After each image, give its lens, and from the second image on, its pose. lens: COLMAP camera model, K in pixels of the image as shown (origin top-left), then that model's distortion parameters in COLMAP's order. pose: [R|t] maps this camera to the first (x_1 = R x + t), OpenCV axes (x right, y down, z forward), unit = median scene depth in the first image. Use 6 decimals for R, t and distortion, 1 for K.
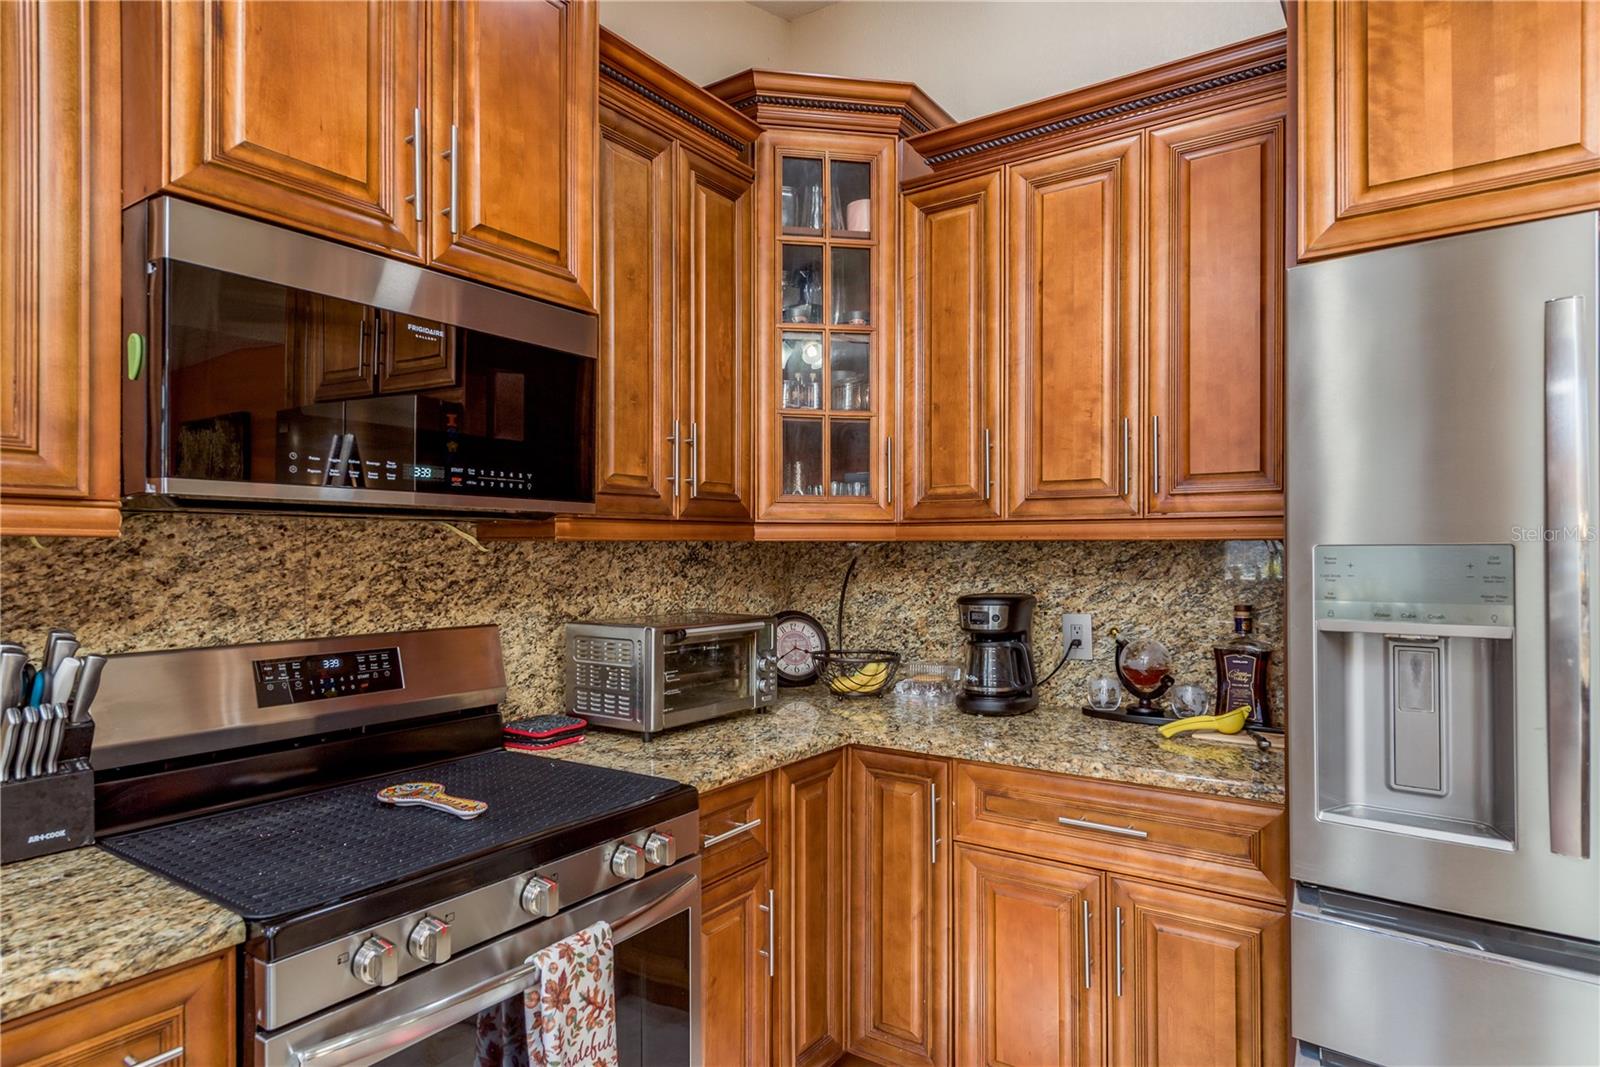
lens RADIAL K [[887.8, 0, 799.6], [0, 887.8, 549.1], [0, 0, 1]] dist [0.001111, 0.000269]
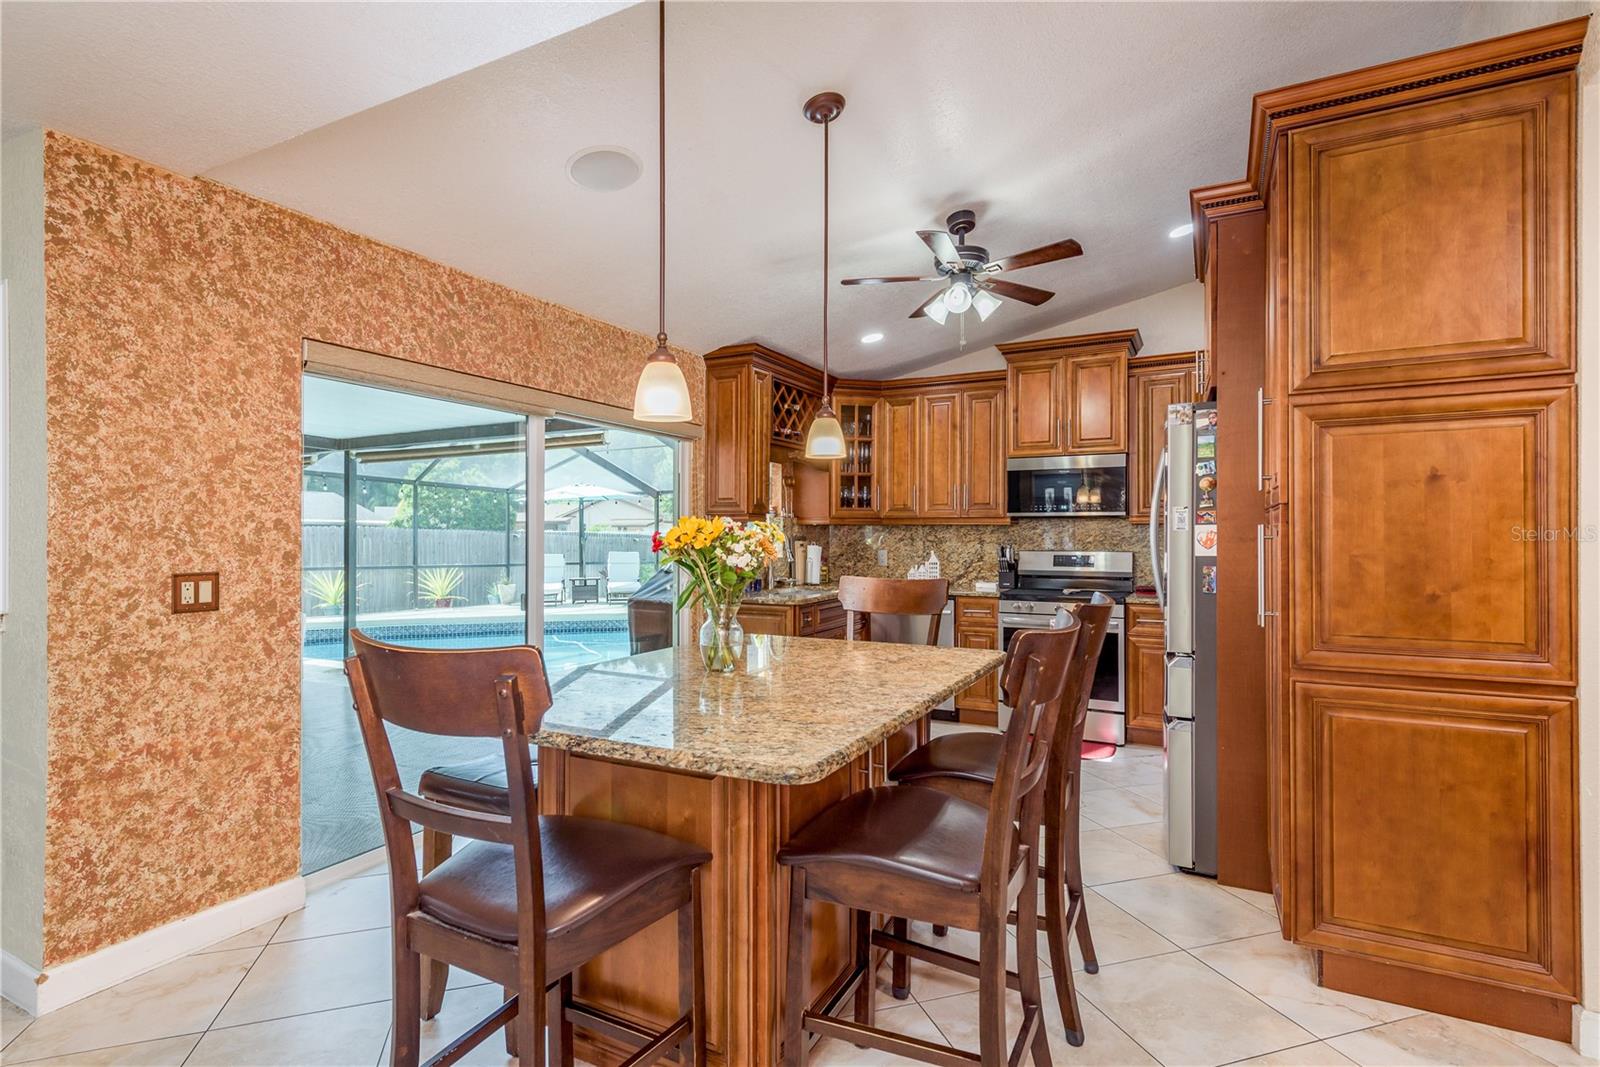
lens RADIAL K [[803.0, 0, 800.0], [0, 803.0, 533.5], [0, 0, 1]] dist [-0.000402, -0.000409]
pose [[0.126923, 0.003169, -0.991908, 2.460482], [0.003215, 0.999988, 0.003607, 0.010352], [0.991907, -0.003647, 0.126911, -0.516843]]
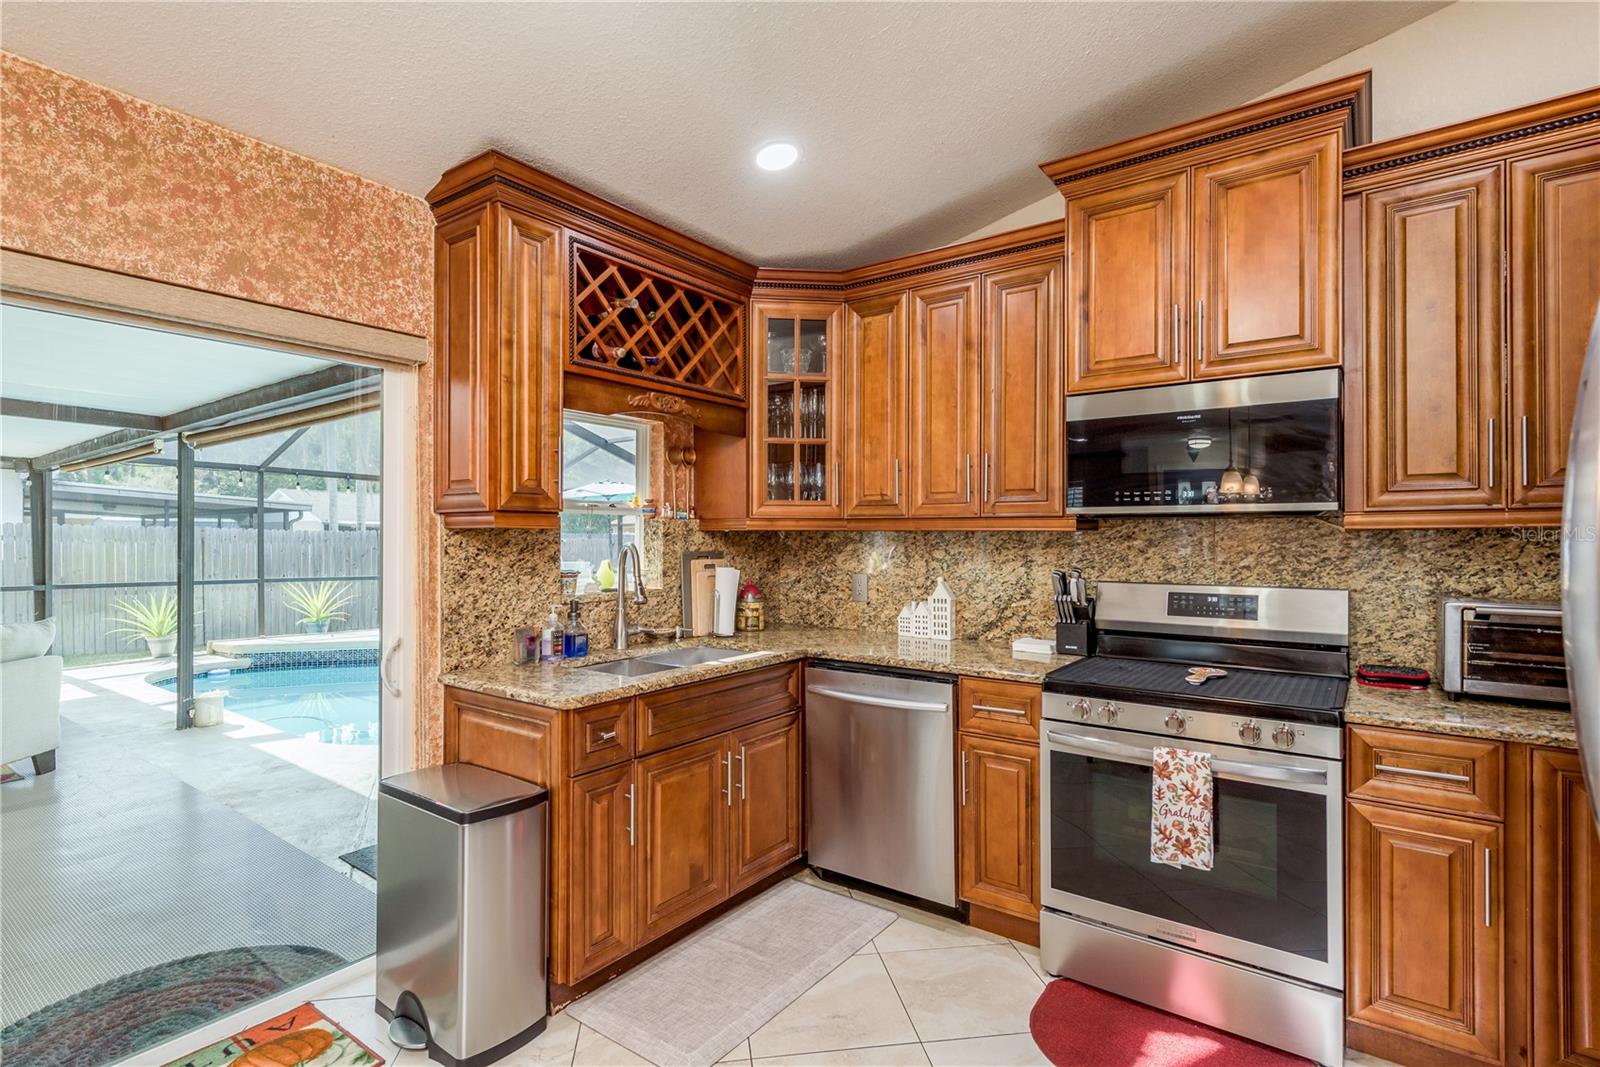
lens RADIAL K [[788.2, 0, 800.0], [0, 788.2, 533.5], [0, 0, 1]] dist [0.003705, -0.000791]
pose [[-0.032948, 0.000999, -0.999457, 1.028344], [0.004028, 0.999992, 0.000867, -0.009060], [0.999449, -0.003998, -0.032951, 0.199202]]
